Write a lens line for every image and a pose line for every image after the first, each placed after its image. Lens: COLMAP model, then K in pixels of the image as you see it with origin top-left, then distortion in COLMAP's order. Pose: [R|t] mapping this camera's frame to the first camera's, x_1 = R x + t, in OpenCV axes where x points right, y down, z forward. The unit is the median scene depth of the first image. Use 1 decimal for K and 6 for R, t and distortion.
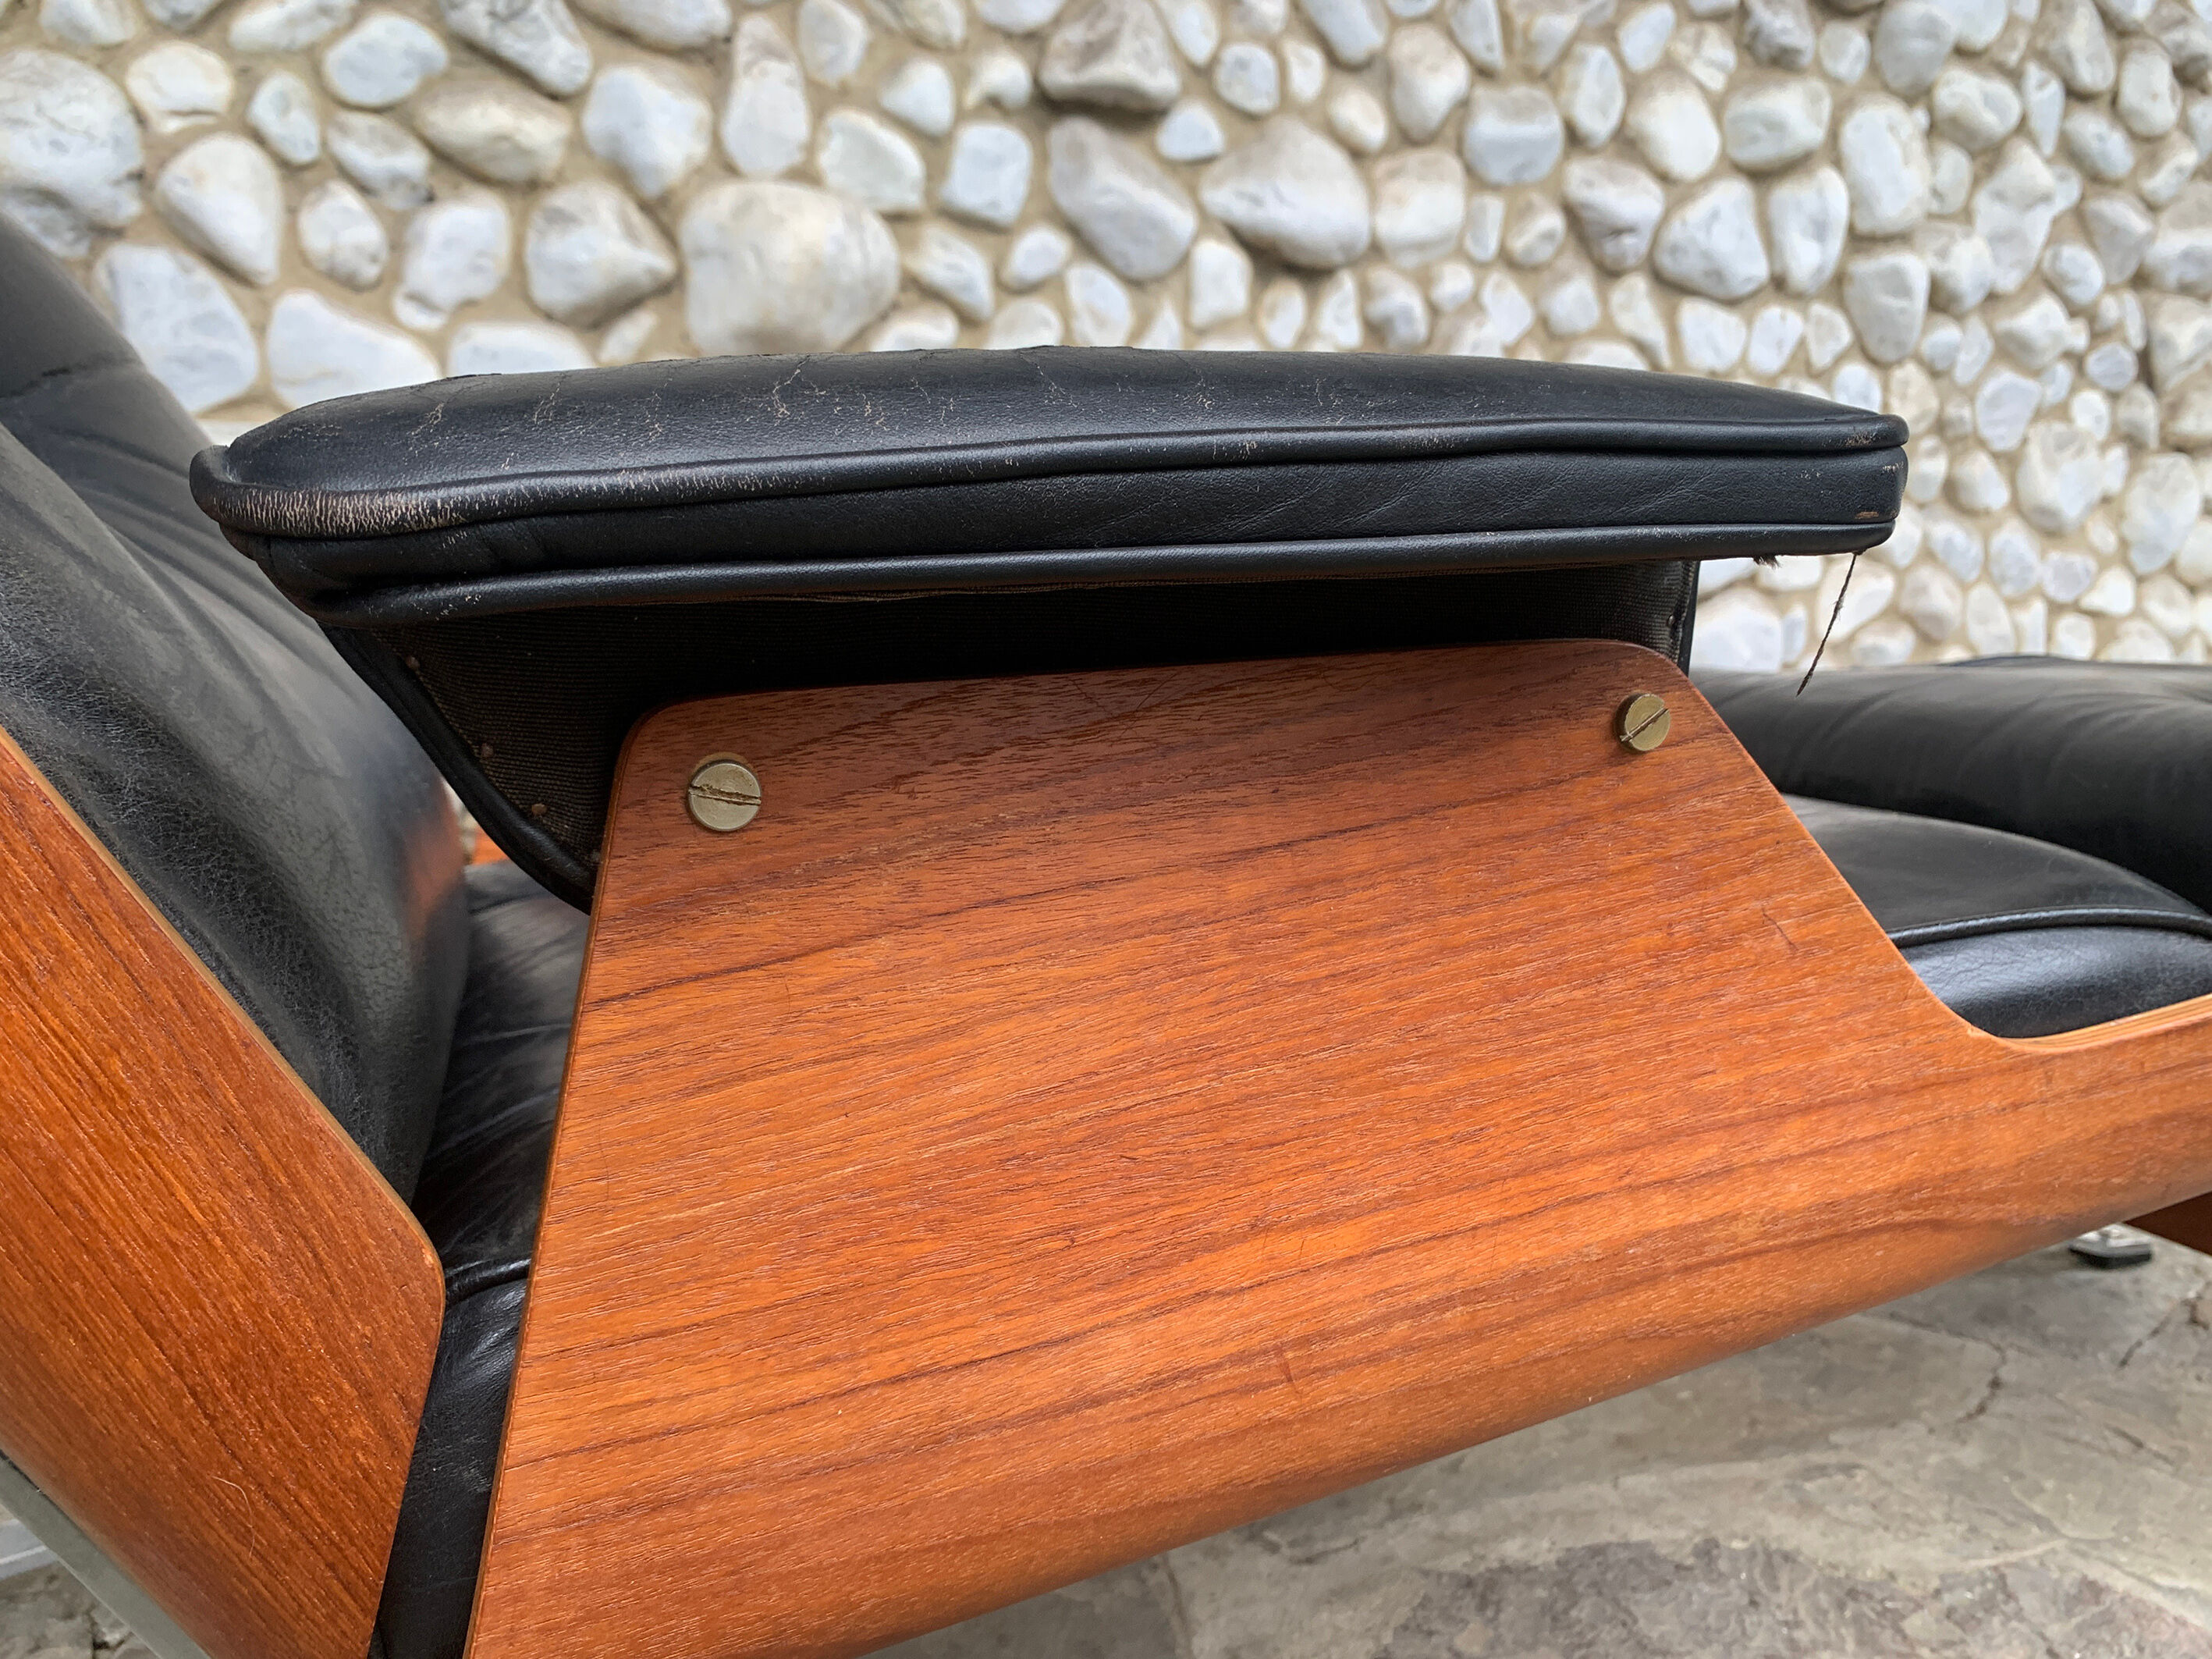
lens RADIAL K [[1697.0, 0, 1114.7], [0, 1697.0, 818.1], [0, 0, 1]] dist [0.021233, -0.022196]
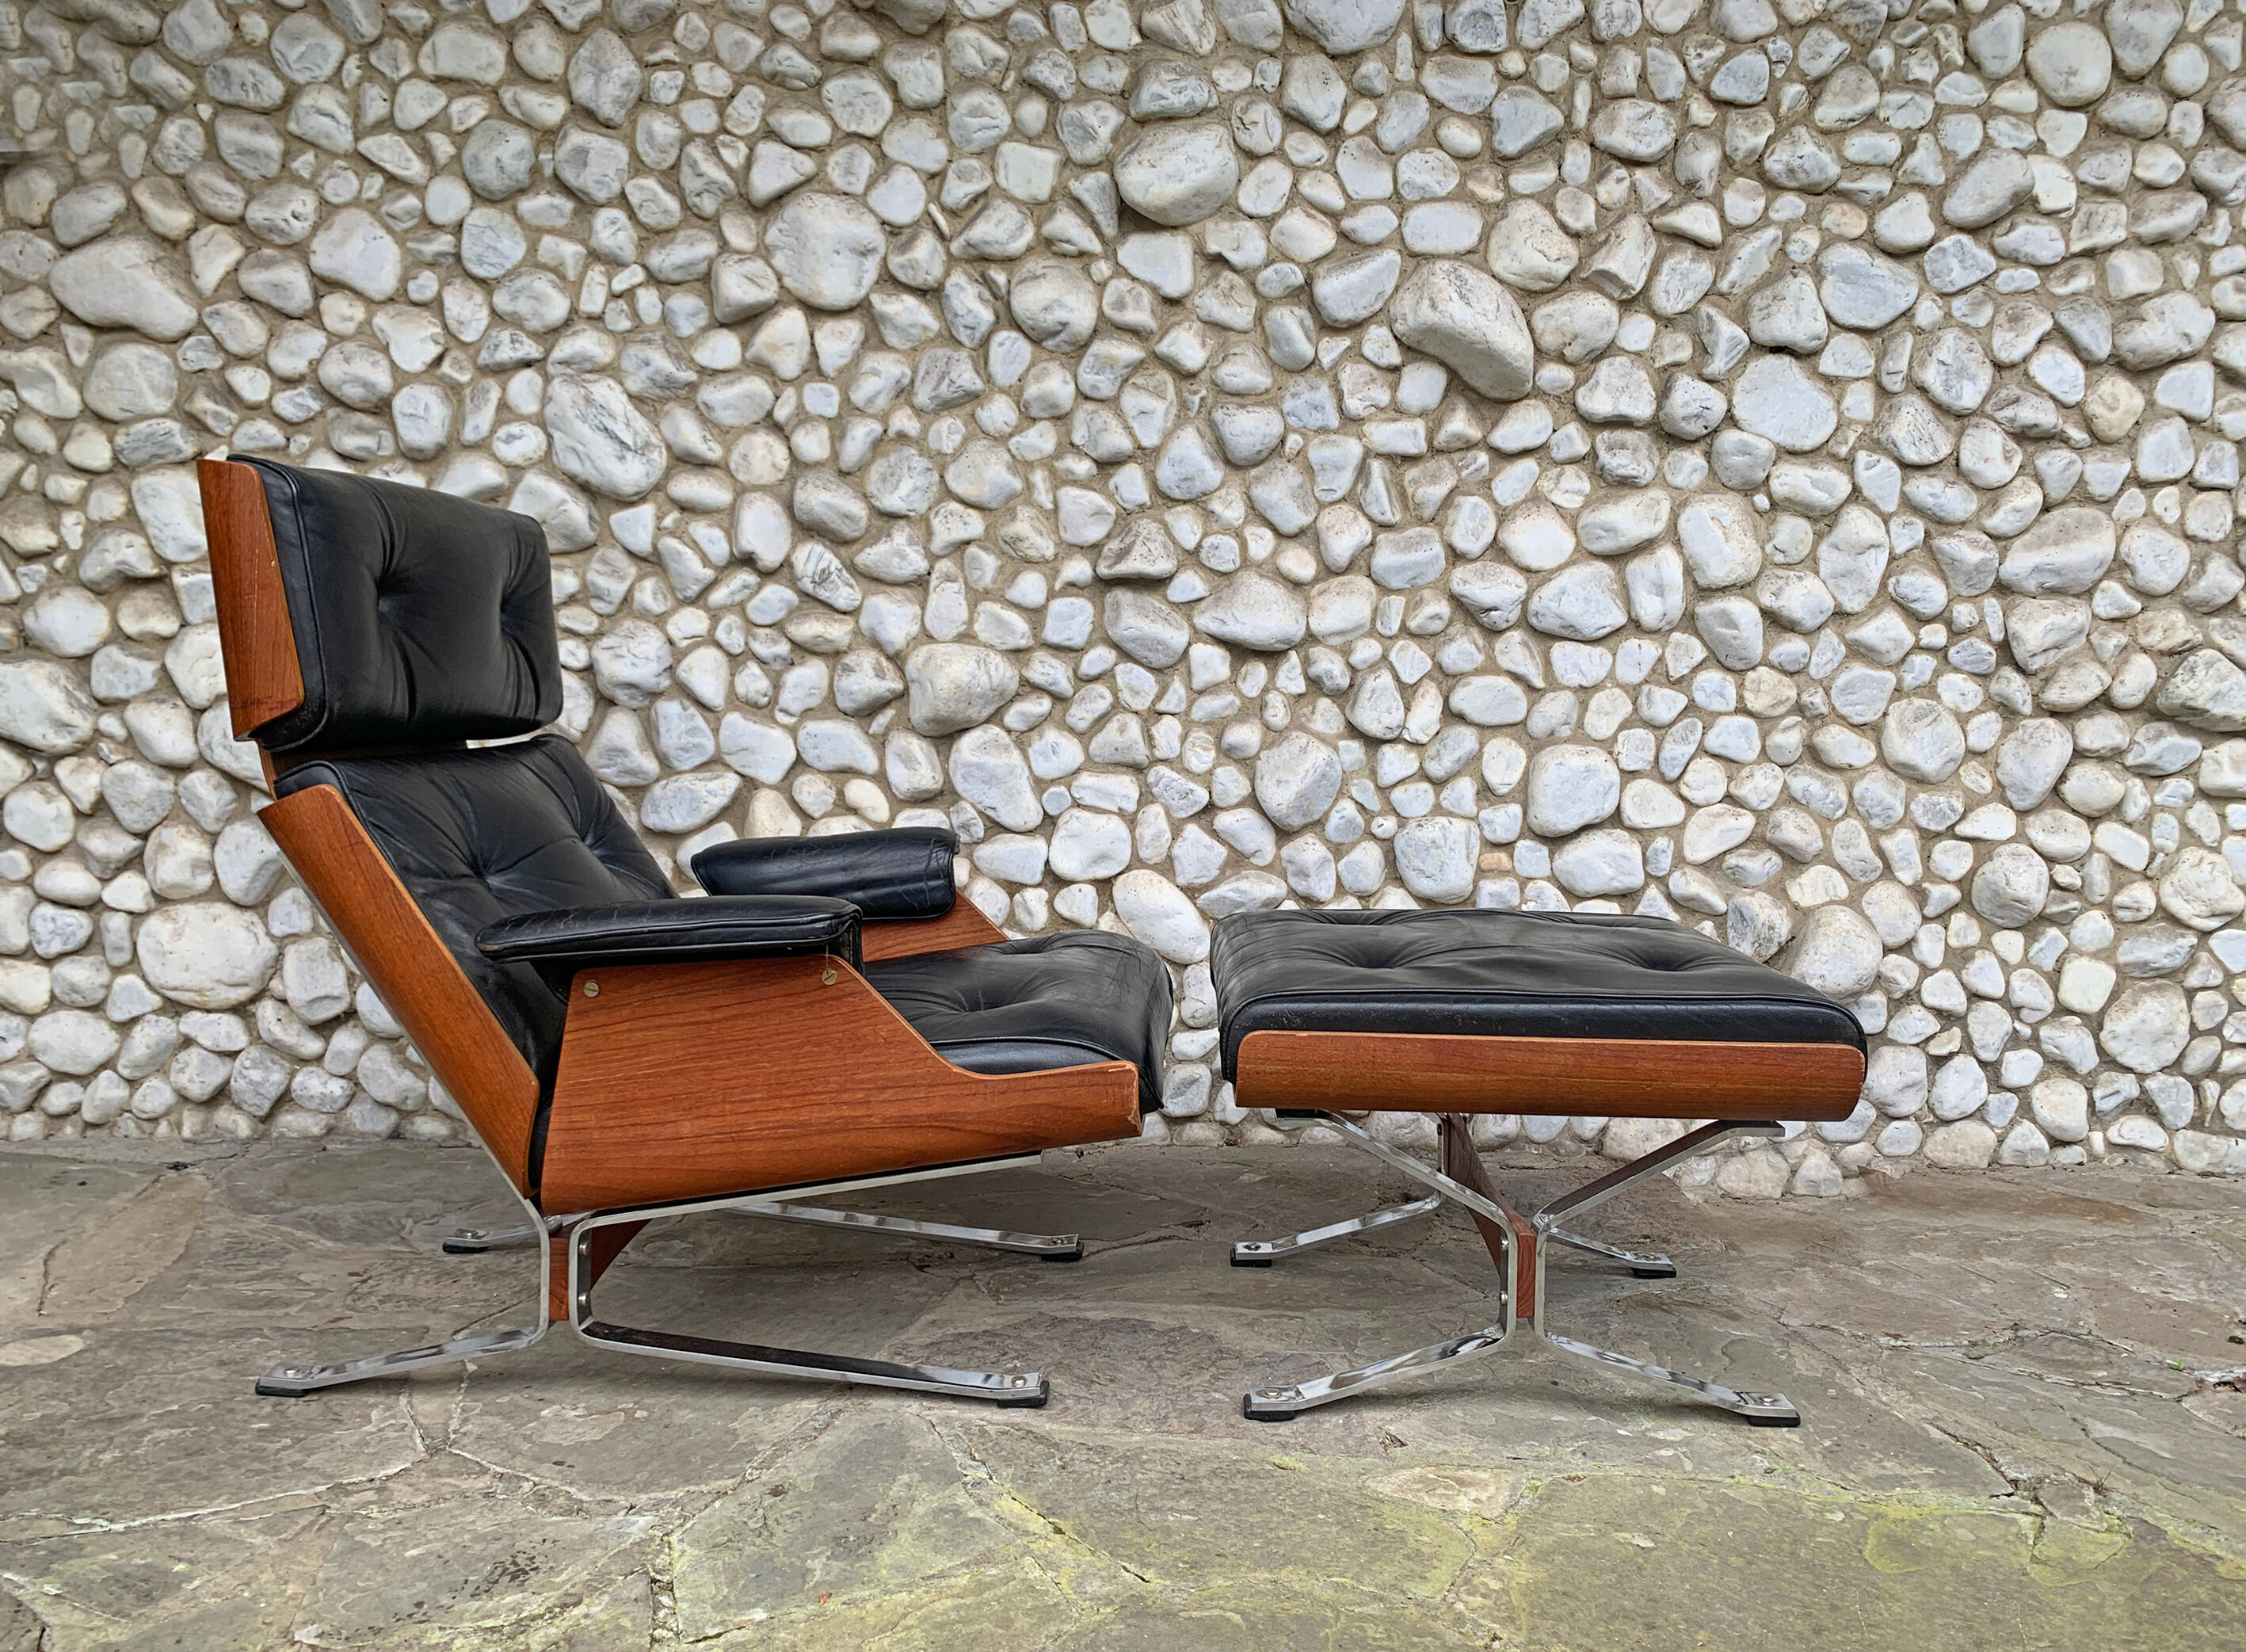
lens RADIAL K [[1742.9, 0, 1147.3], [0, 1742.9, 829.9], [0, 0, 1]] dist [0.036990, -0.040530]
pose [[0.915881, 0.020247, -0.400939, 0.711419], [-0.035497, 0.998900, -0.030644, -0.083332], [0.399878, 0.042298, 0.915592, -0.656150]]
